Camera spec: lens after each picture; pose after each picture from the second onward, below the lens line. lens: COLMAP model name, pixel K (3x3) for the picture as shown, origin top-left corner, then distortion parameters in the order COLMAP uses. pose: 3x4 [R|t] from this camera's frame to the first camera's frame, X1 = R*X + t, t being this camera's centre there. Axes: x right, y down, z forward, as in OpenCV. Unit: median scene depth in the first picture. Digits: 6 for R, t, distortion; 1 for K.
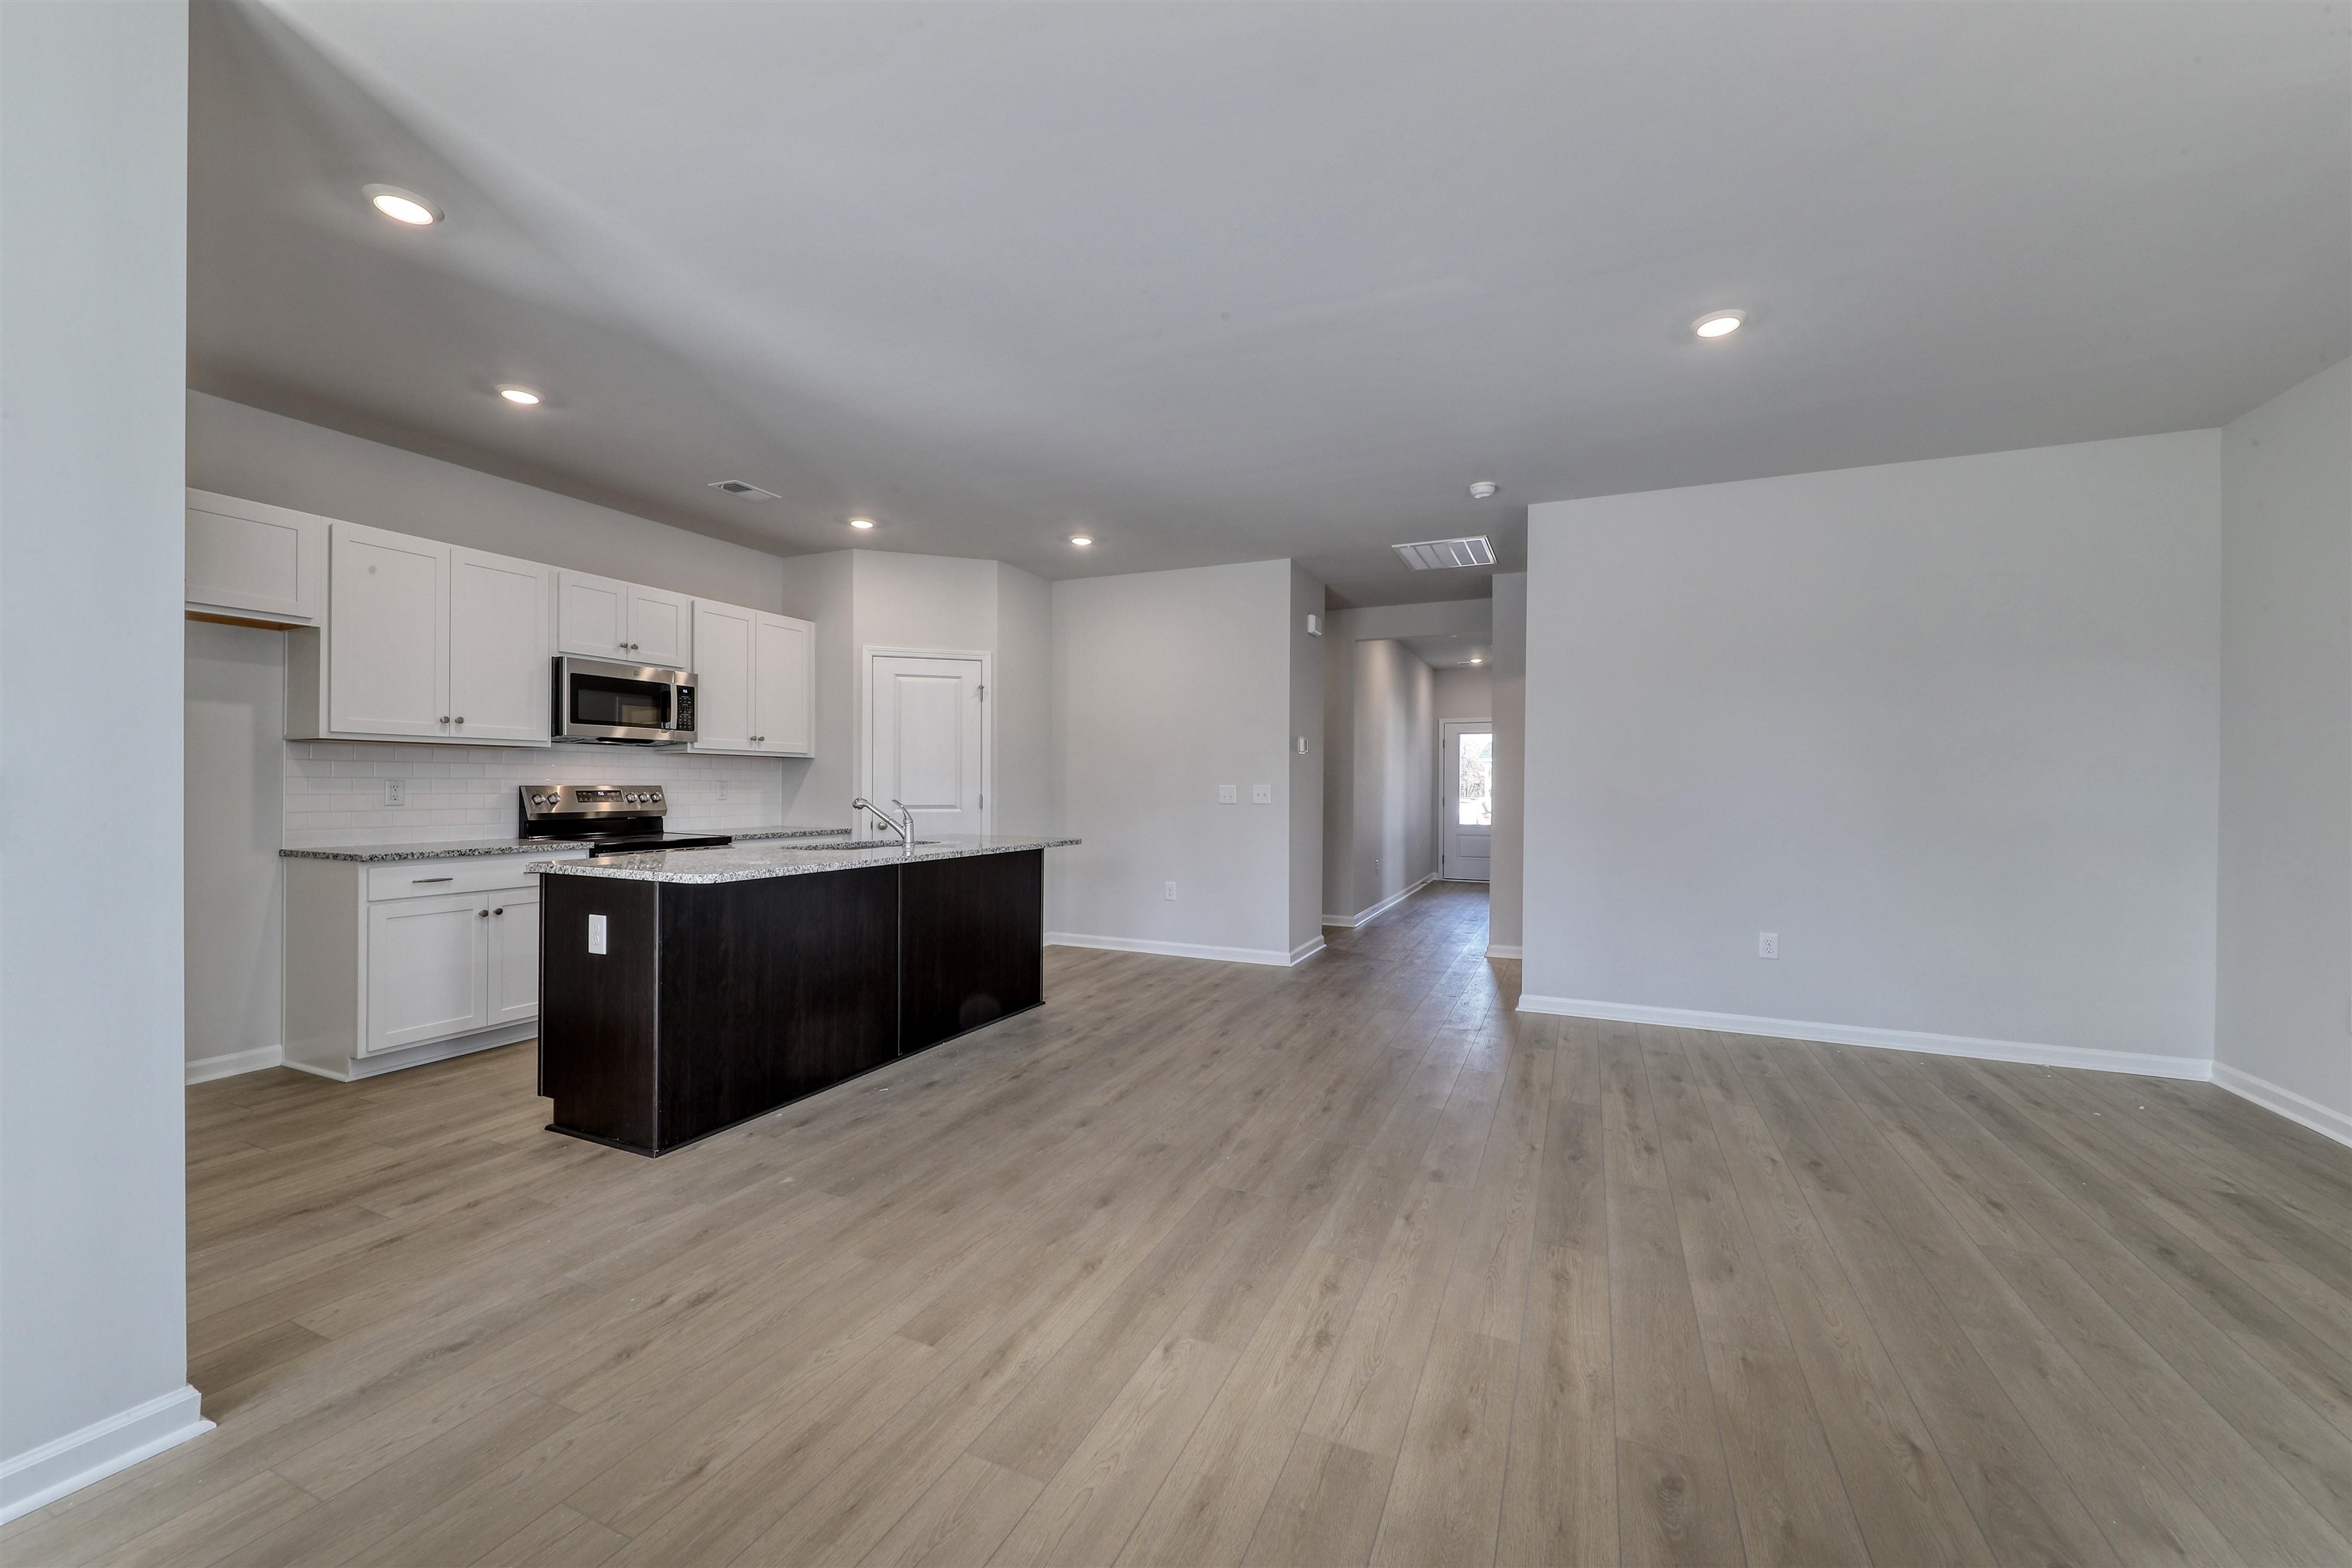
lens RADIAL K [[907.2, 0, 1176.6], [0, 907.2, 786.4], [0, 0, 1]] dist [0.001248, 0.000319]
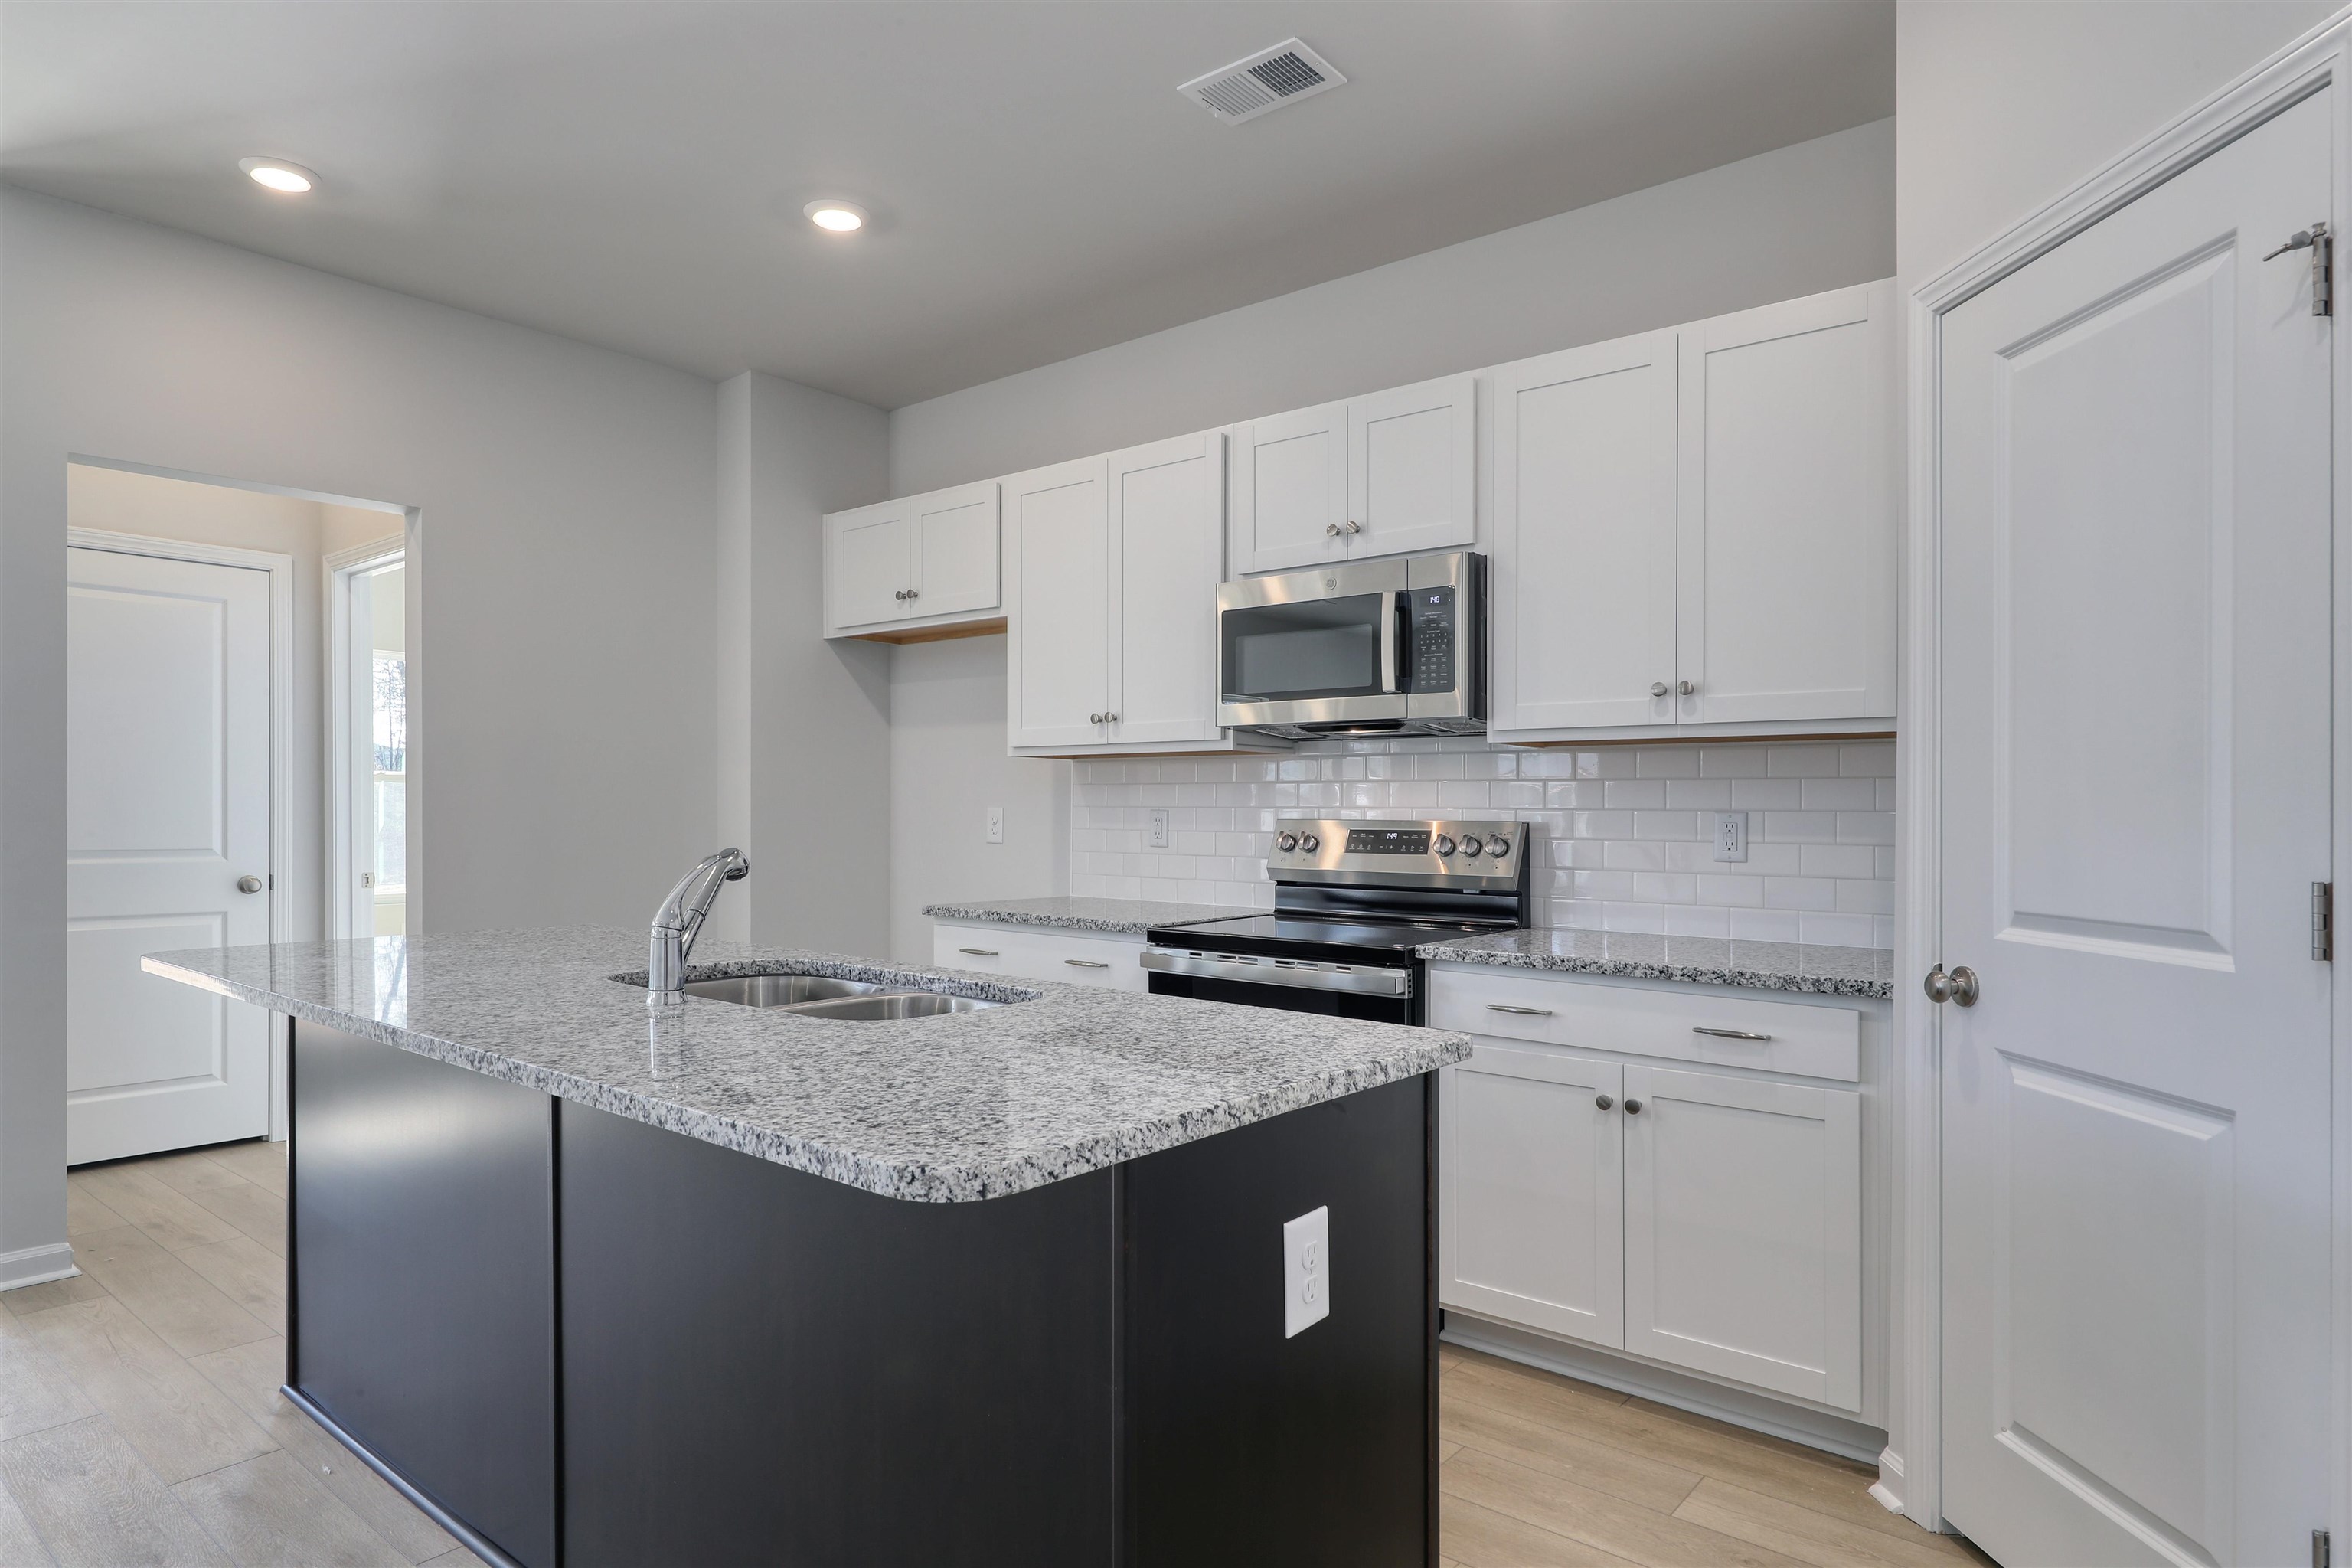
lens RADIAL K [[1343.4, 0, 1162.0], [0, 1343.4, 792.8], [0, 0, 1]] dist [0.009851, -0.001936]
pose [[-0.277997, -0.020496, -0.960363, 0.127445], [-0.009173, 0.999783, -0.018683, -0.001401], [0.960538, 0.003615, -0.278125, 1.330459]]
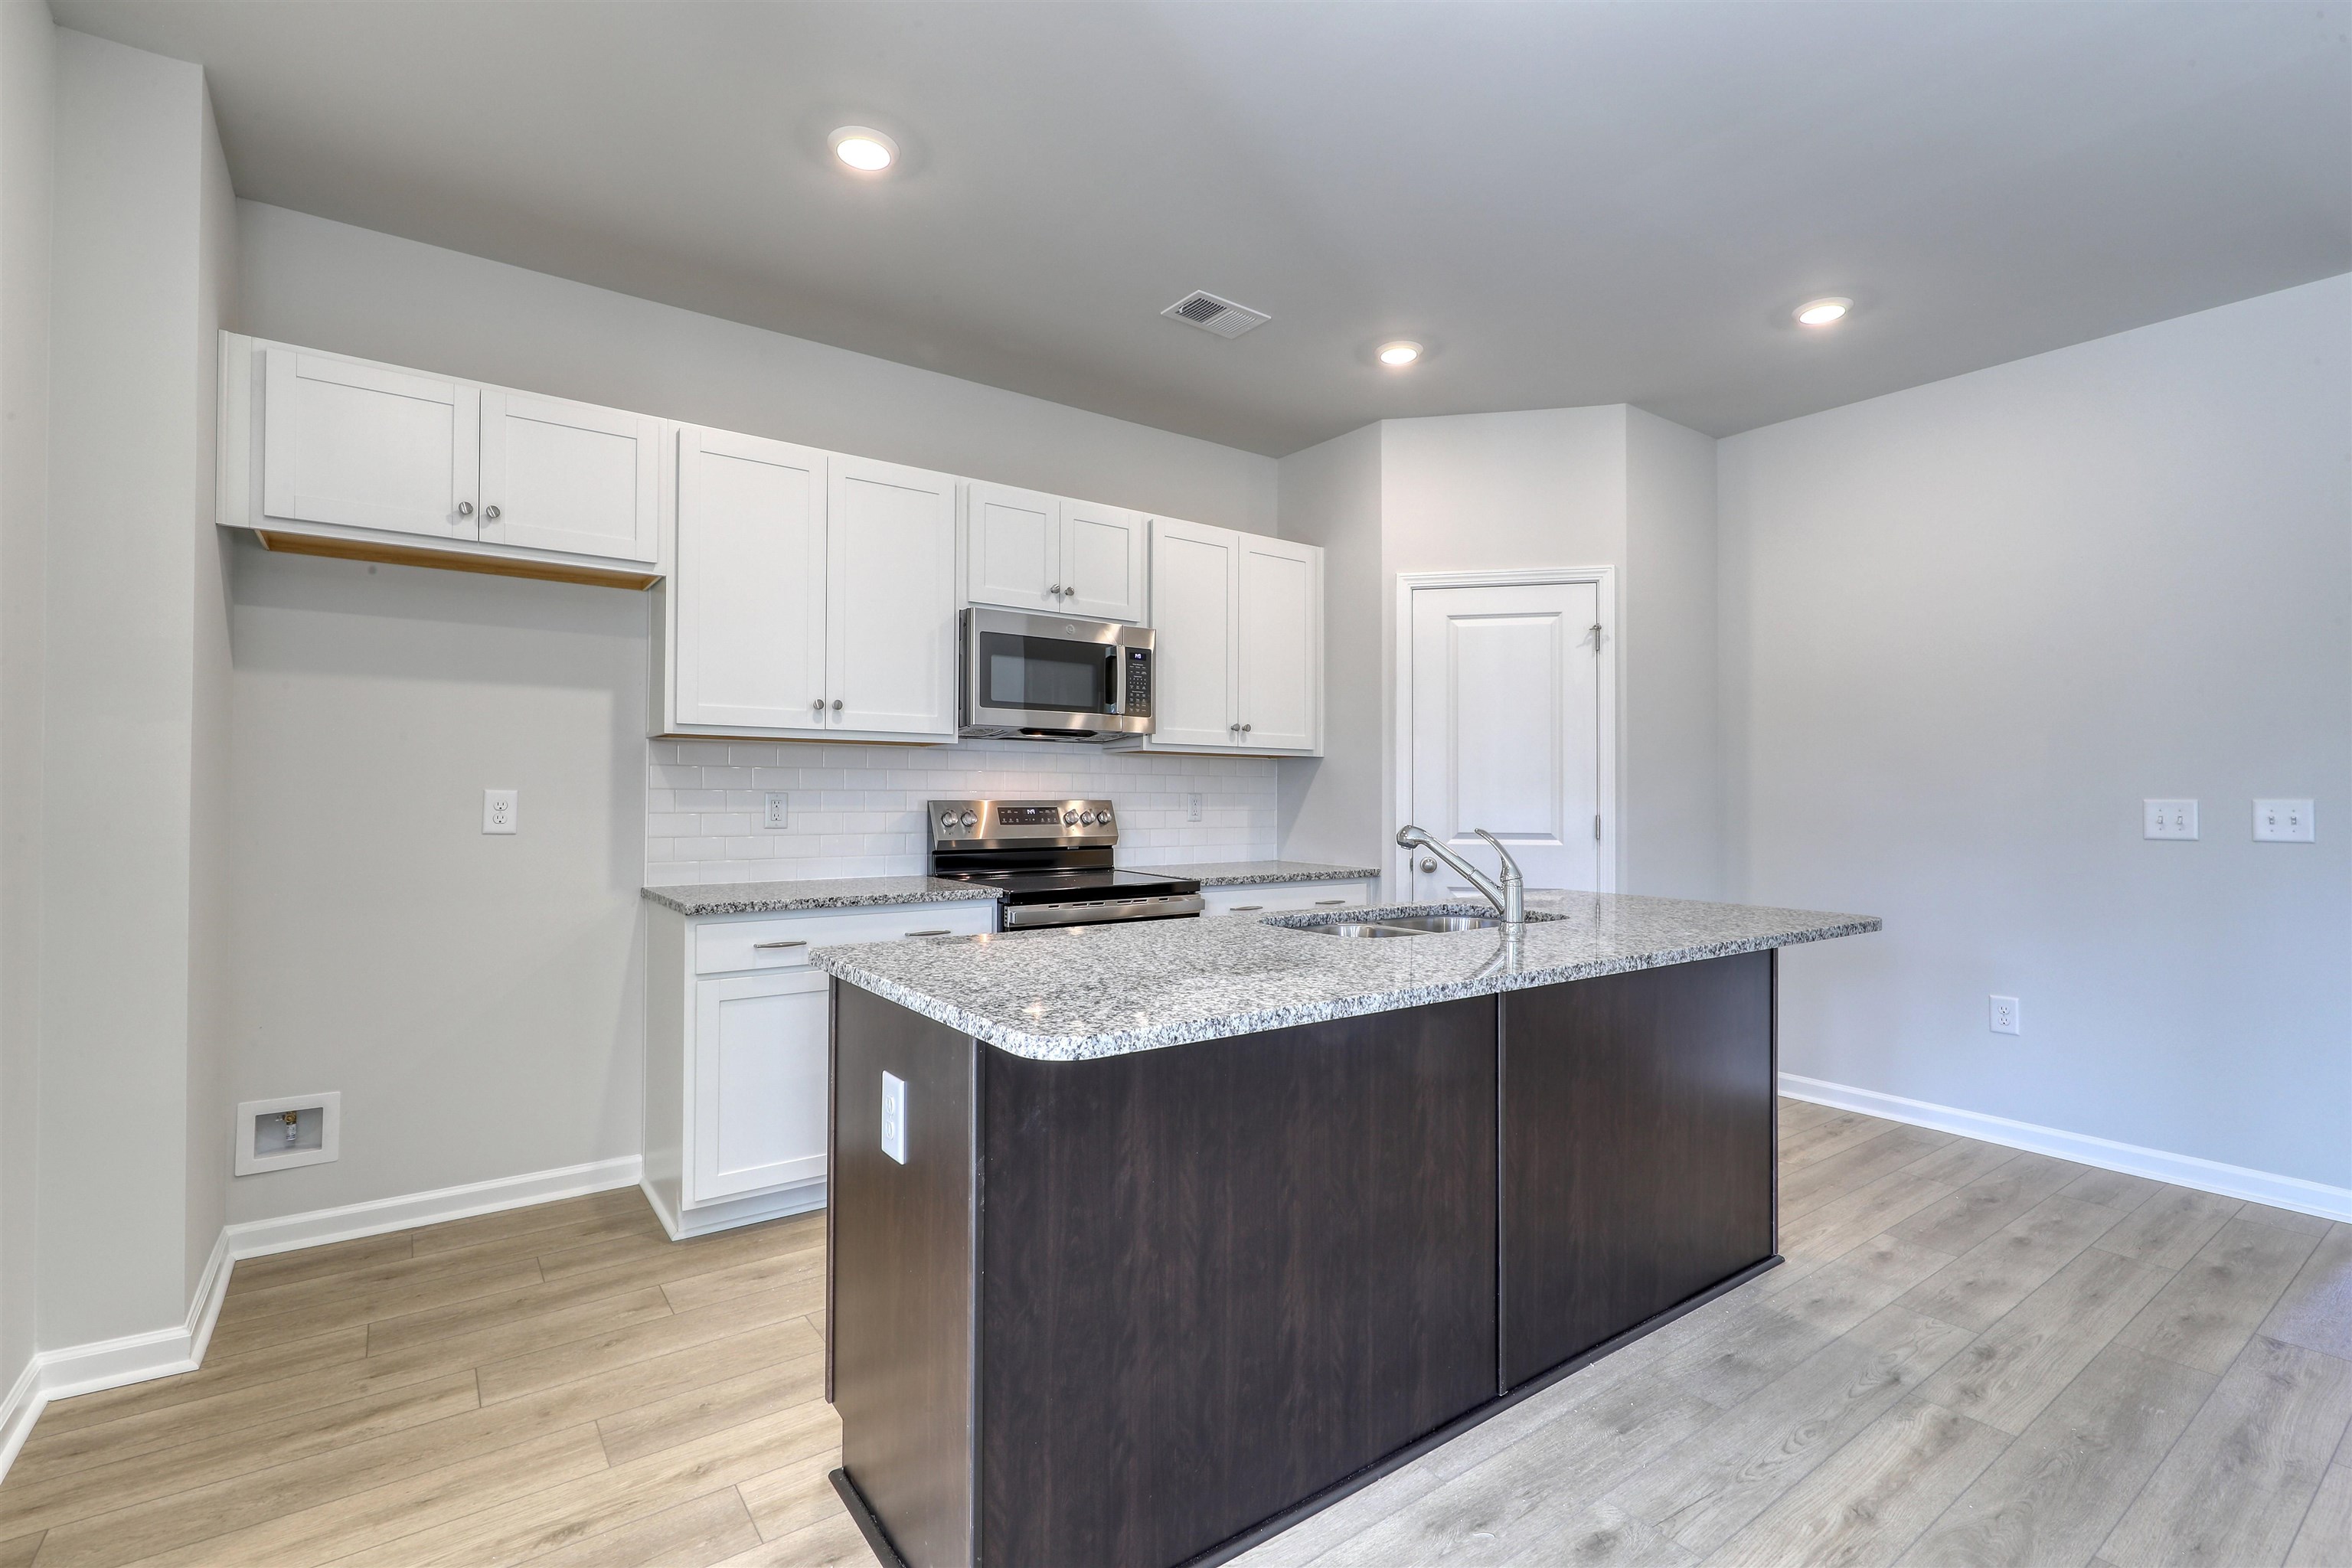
lens RADIAL K [[1057.9, 0, 1170.9], [0, 1057.9, 787.7], [0, 0, 1]] dist [0.003839, -0.001400]
pose [[0.866254, -0.006492, -0.499561, -0.177815], [0.000300, 0.999922, -0.012474, -0.000600], [0.499603, 0.010656, 0.866189, 0.445120]]
